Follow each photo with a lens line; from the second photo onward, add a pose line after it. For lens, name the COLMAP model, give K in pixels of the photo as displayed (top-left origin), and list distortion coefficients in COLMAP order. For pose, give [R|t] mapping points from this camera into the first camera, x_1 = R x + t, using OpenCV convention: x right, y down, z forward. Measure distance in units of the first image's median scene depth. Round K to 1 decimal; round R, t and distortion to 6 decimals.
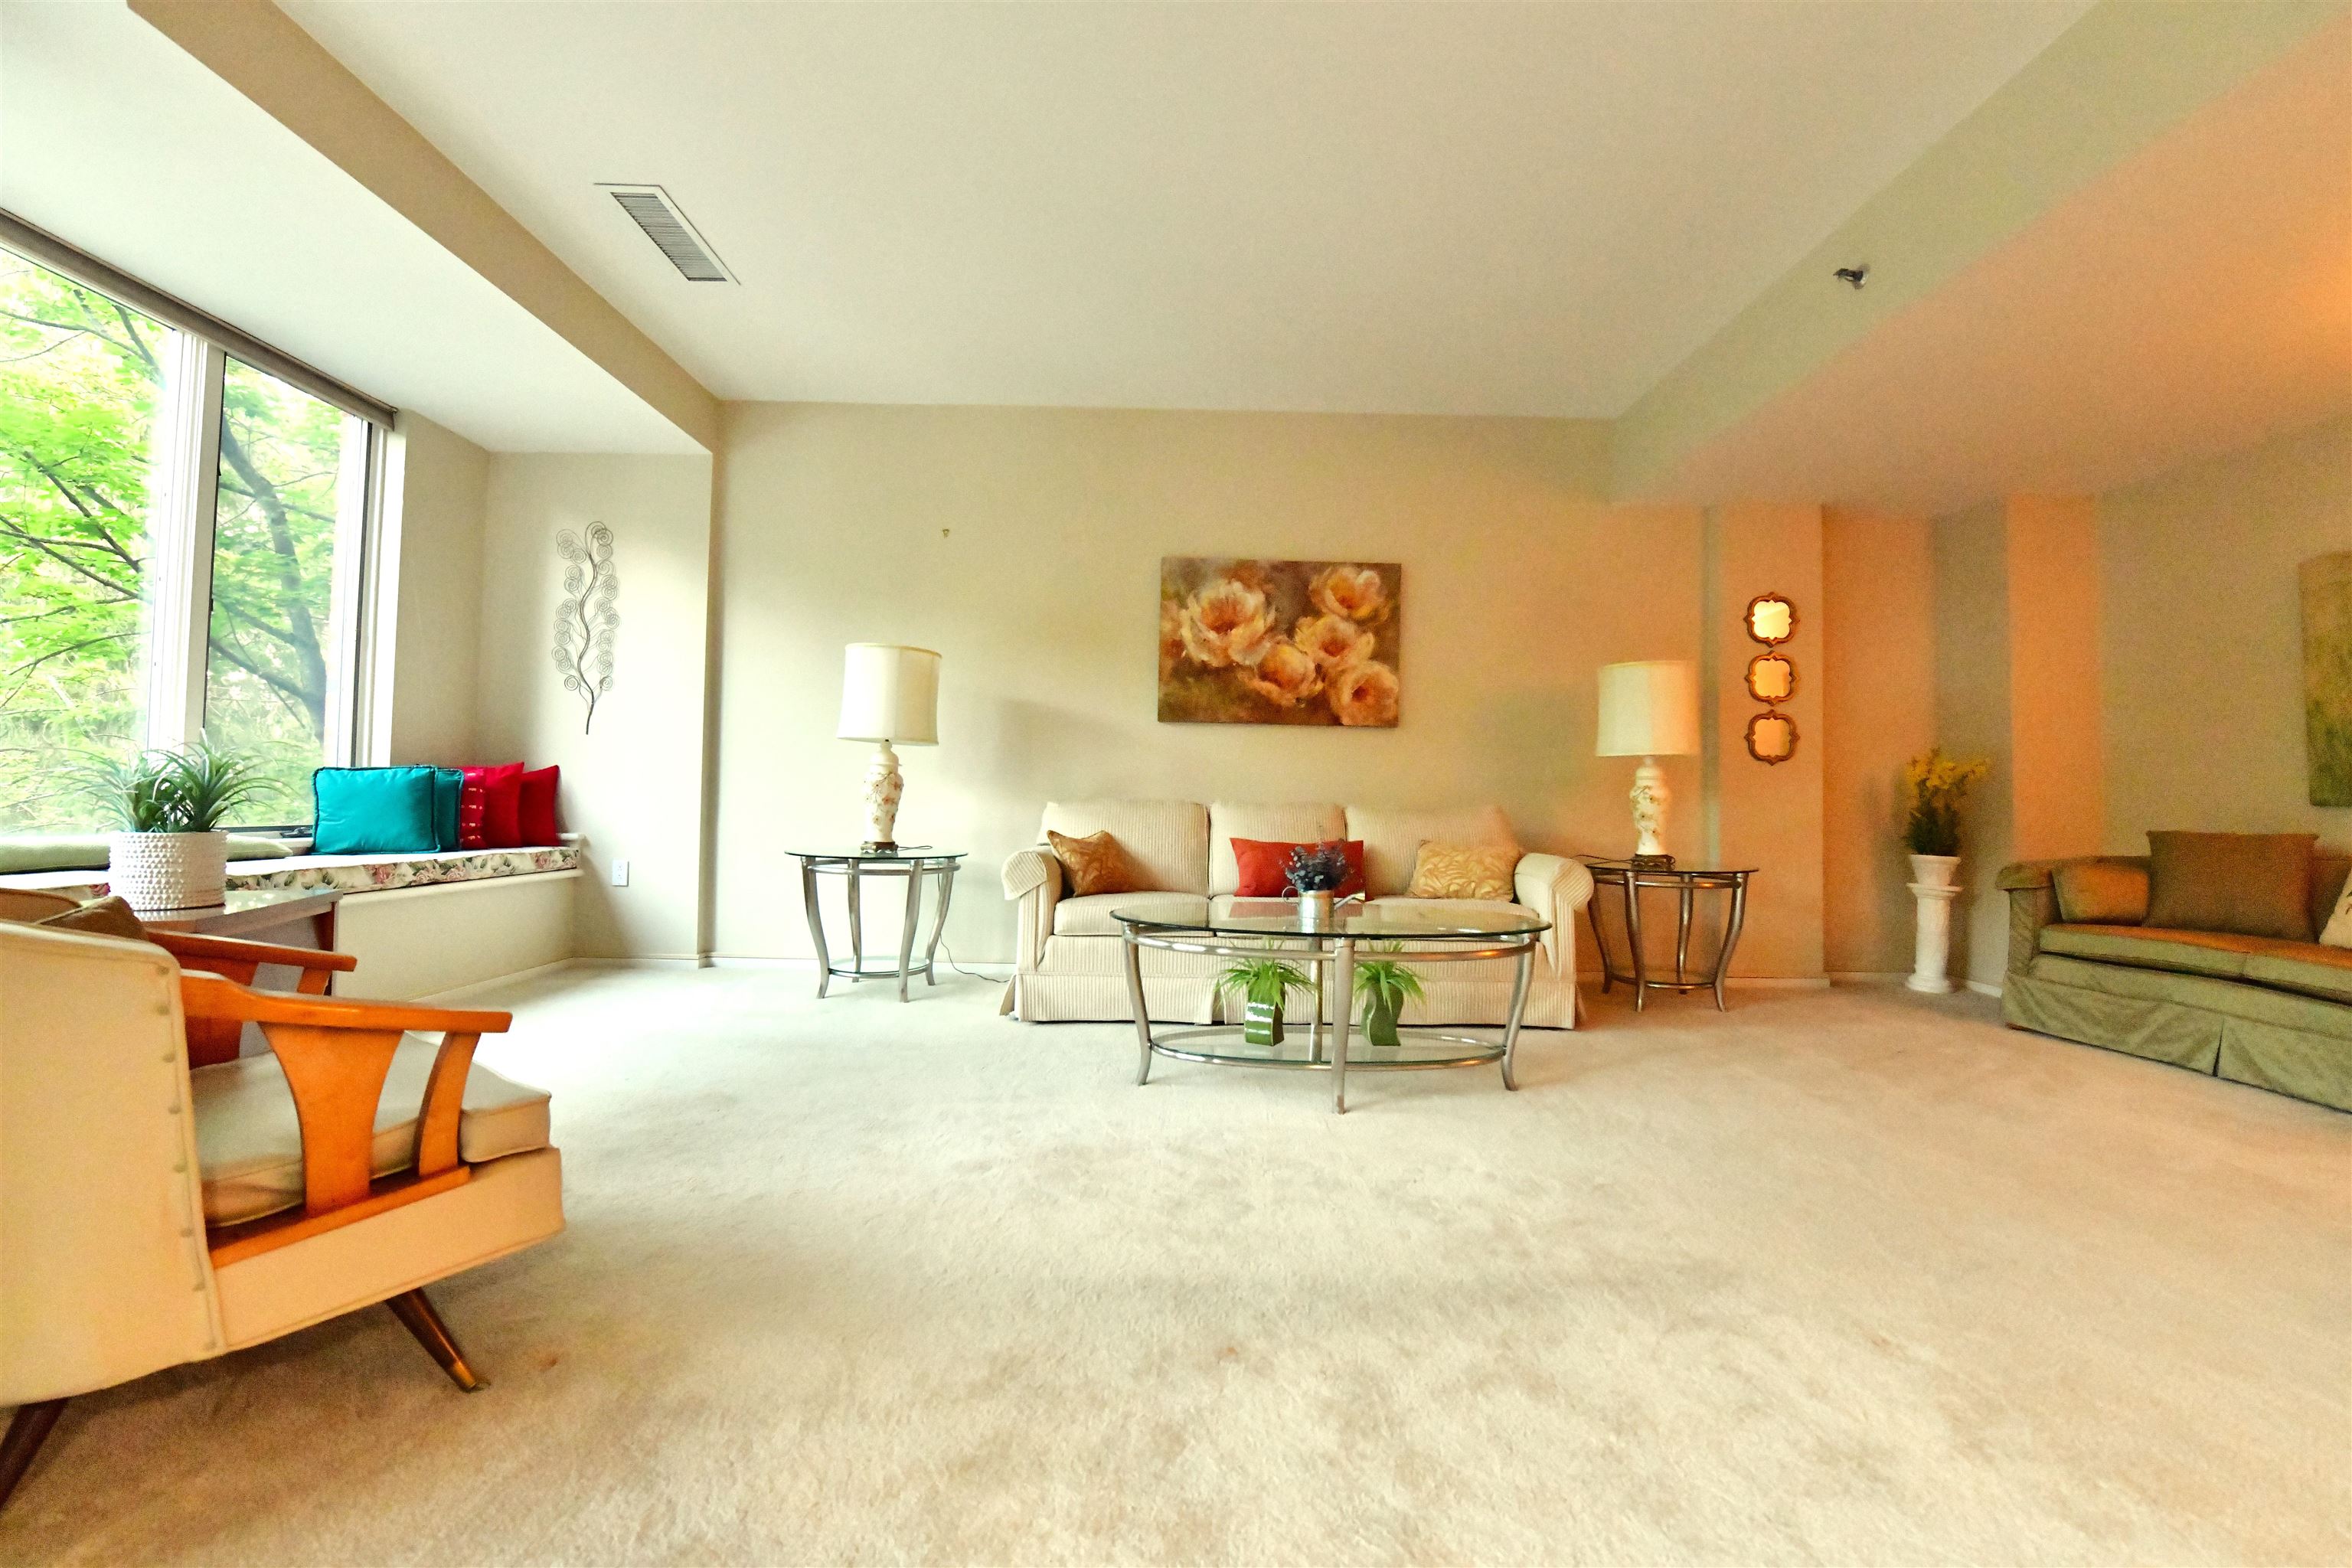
lens RADIAL K [[934.0, 0, 1187.9], [0, 934.0, 779.0], [0, 0, 1]] dist [-0.006807, -0.000239]
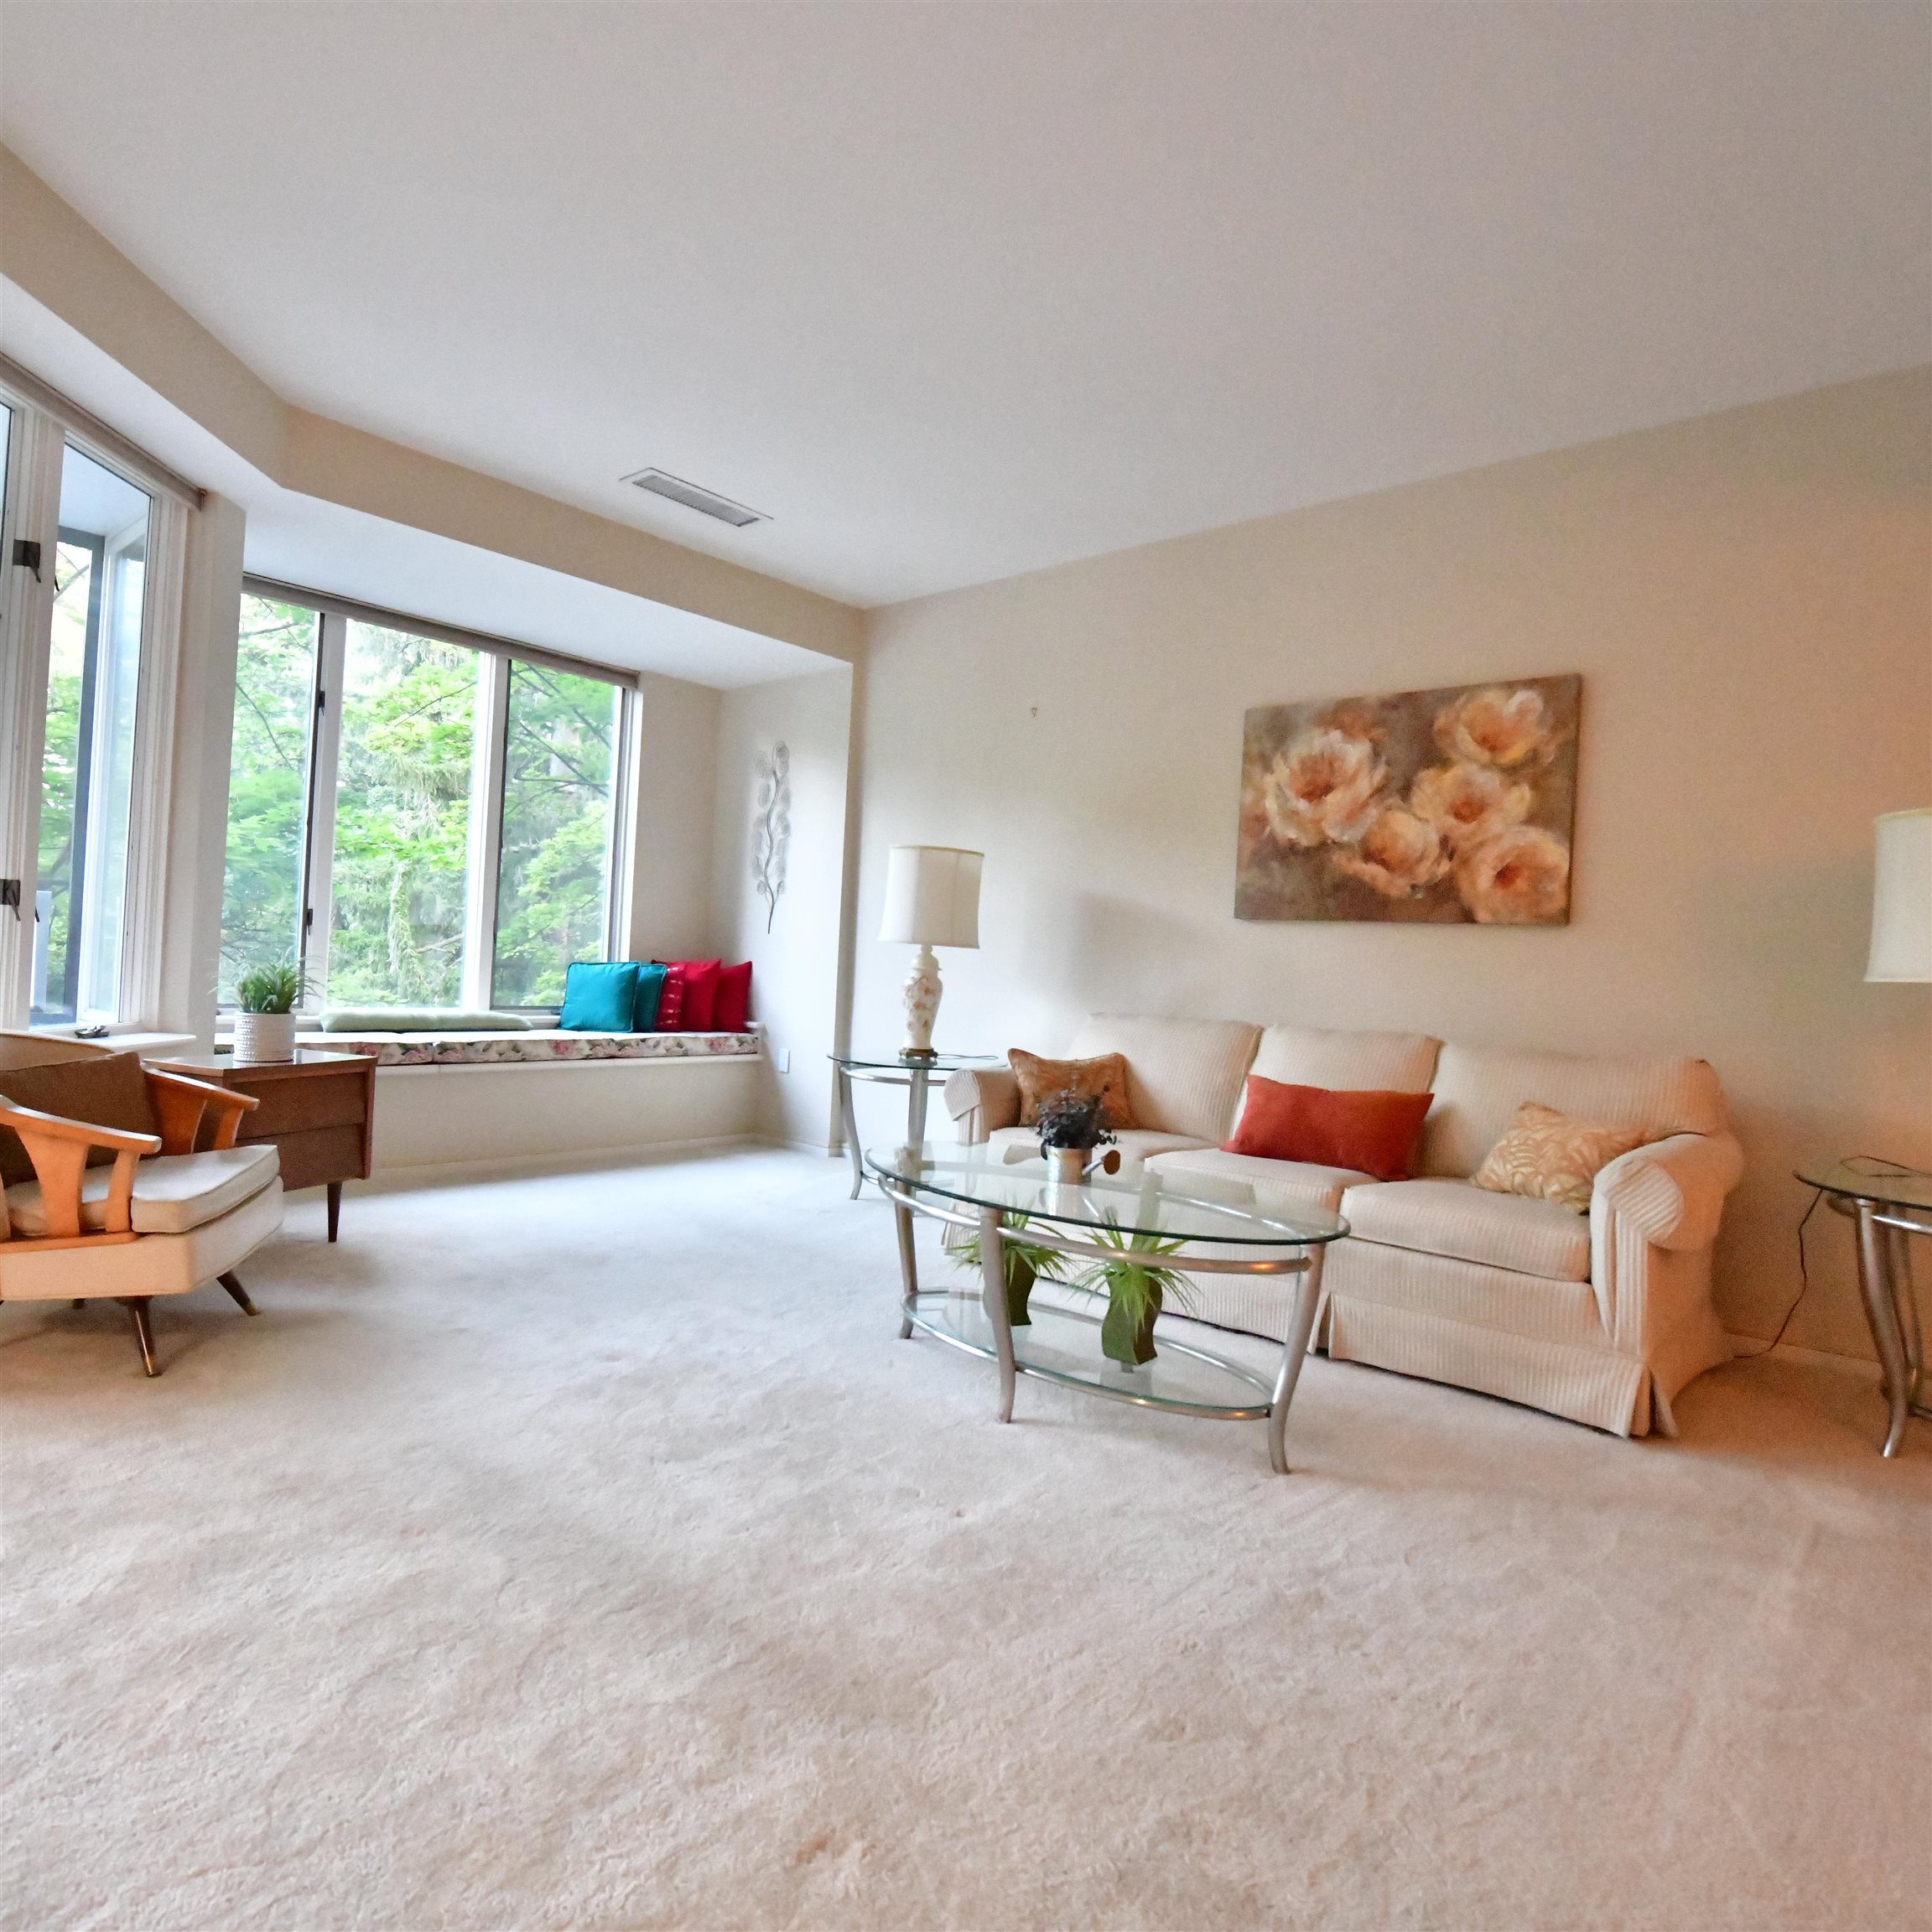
lens RADIAL K [[1153.7, 0, 976.2], [0, 1153.7, 962.1], [0, 0, 1]] dist [-0.007537, -0.003623]
pose [[0.752729, 0.018538, -0.658070, 0.446861], [-0.021127, 0.999769, 0.003998, -0.024937], [0.657992, 0.010894, 0.752946, 0.126934]]
